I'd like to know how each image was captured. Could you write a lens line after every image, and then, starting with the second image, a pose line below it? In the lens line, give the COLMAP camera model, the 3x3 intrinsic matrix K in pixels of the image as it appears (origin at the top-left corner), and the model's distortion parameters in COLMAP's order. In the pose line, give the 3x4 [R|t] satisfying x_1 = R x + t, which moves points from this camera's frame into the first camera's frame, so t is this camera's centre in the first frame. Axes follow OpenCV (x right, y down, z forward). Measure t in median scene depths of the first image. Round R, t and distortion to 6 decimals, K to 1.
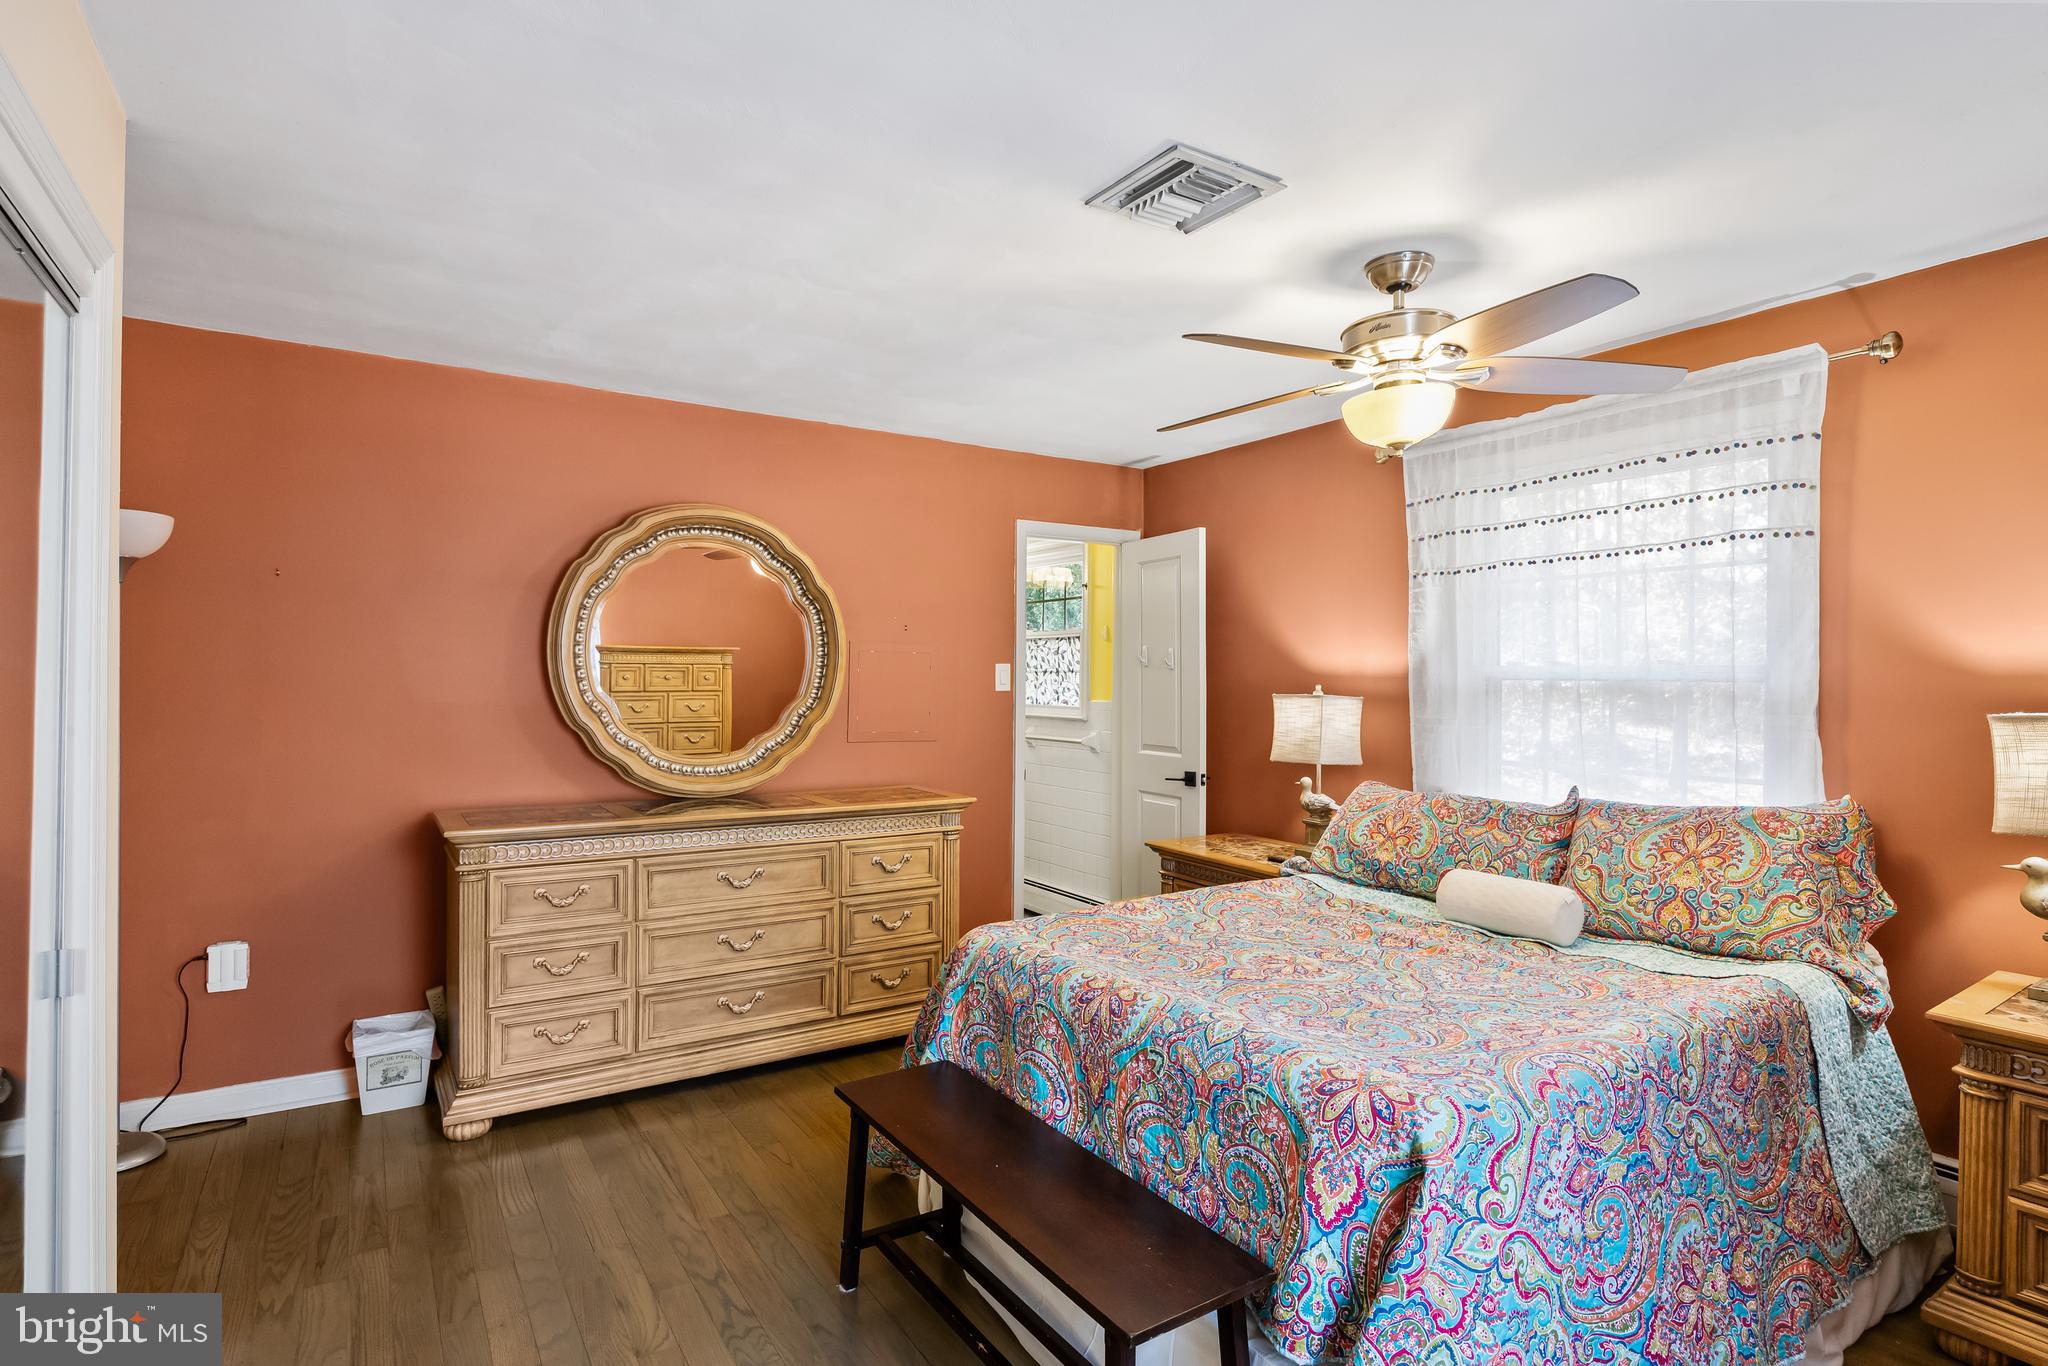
lens RADIAL K [[1023.9, 0, 1018.7], [0, 1023.9, 690.8], [0, 0, 1]] dist [-0.011864, 0.000269]
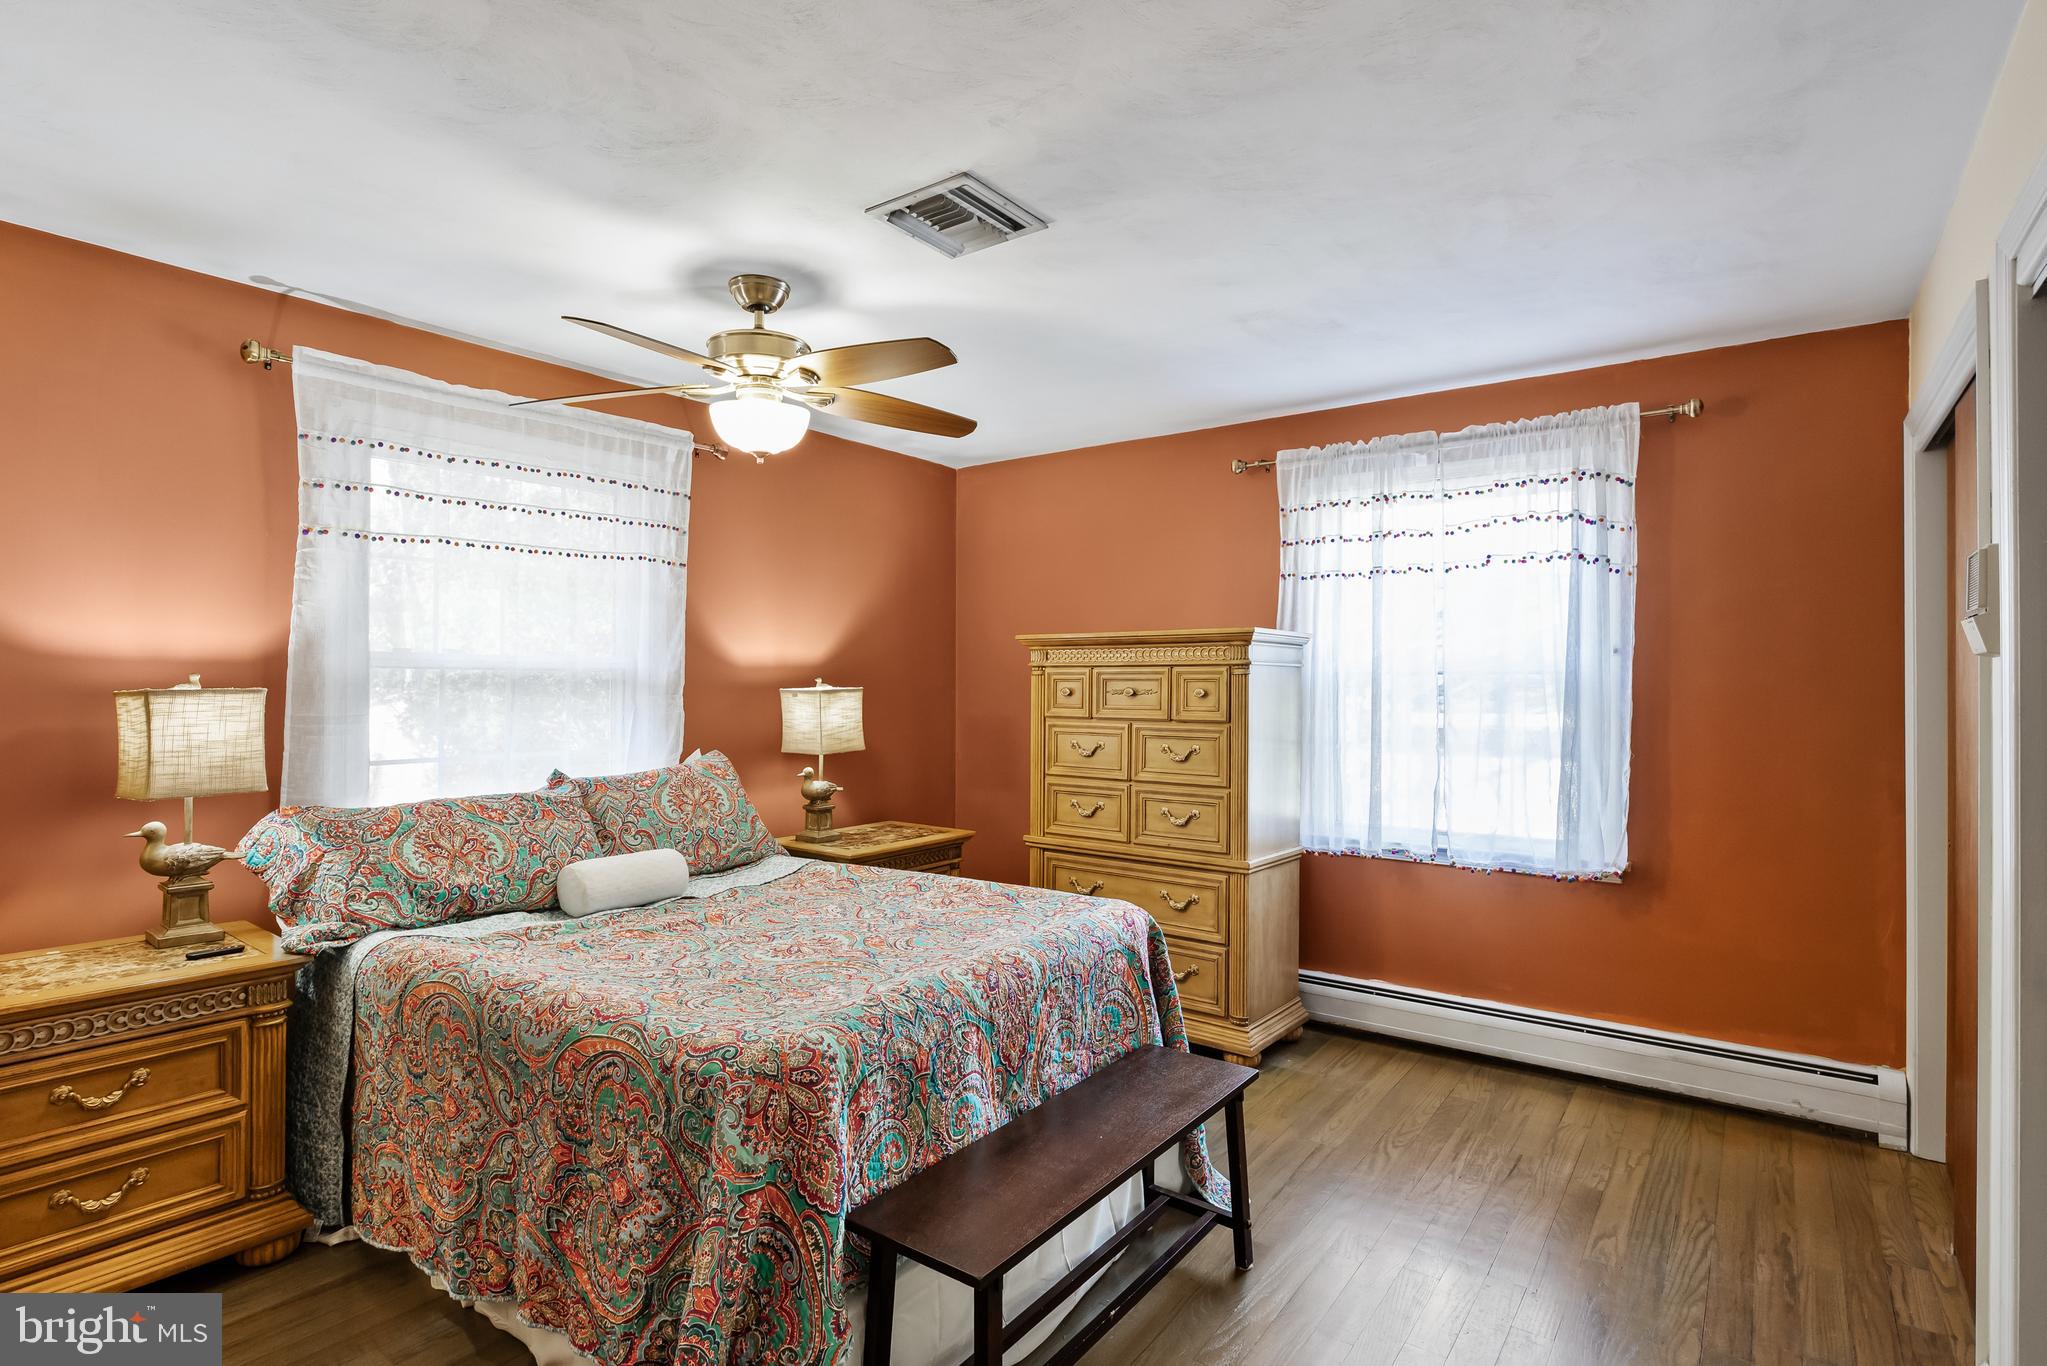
lens RADIAL K [[1023.4, 0, 1018.2], [0, 1023.4, 690.8], [0, 0, 1]] dist [-0.011864, 0.000269]
pose [[-0.350001, -0.015331, 0.936624, -0.748789], [0.006312, 0.999805, 0.018724, -0.005518], [-0.936728, 0.012465, -0.349836, 1.126341]]
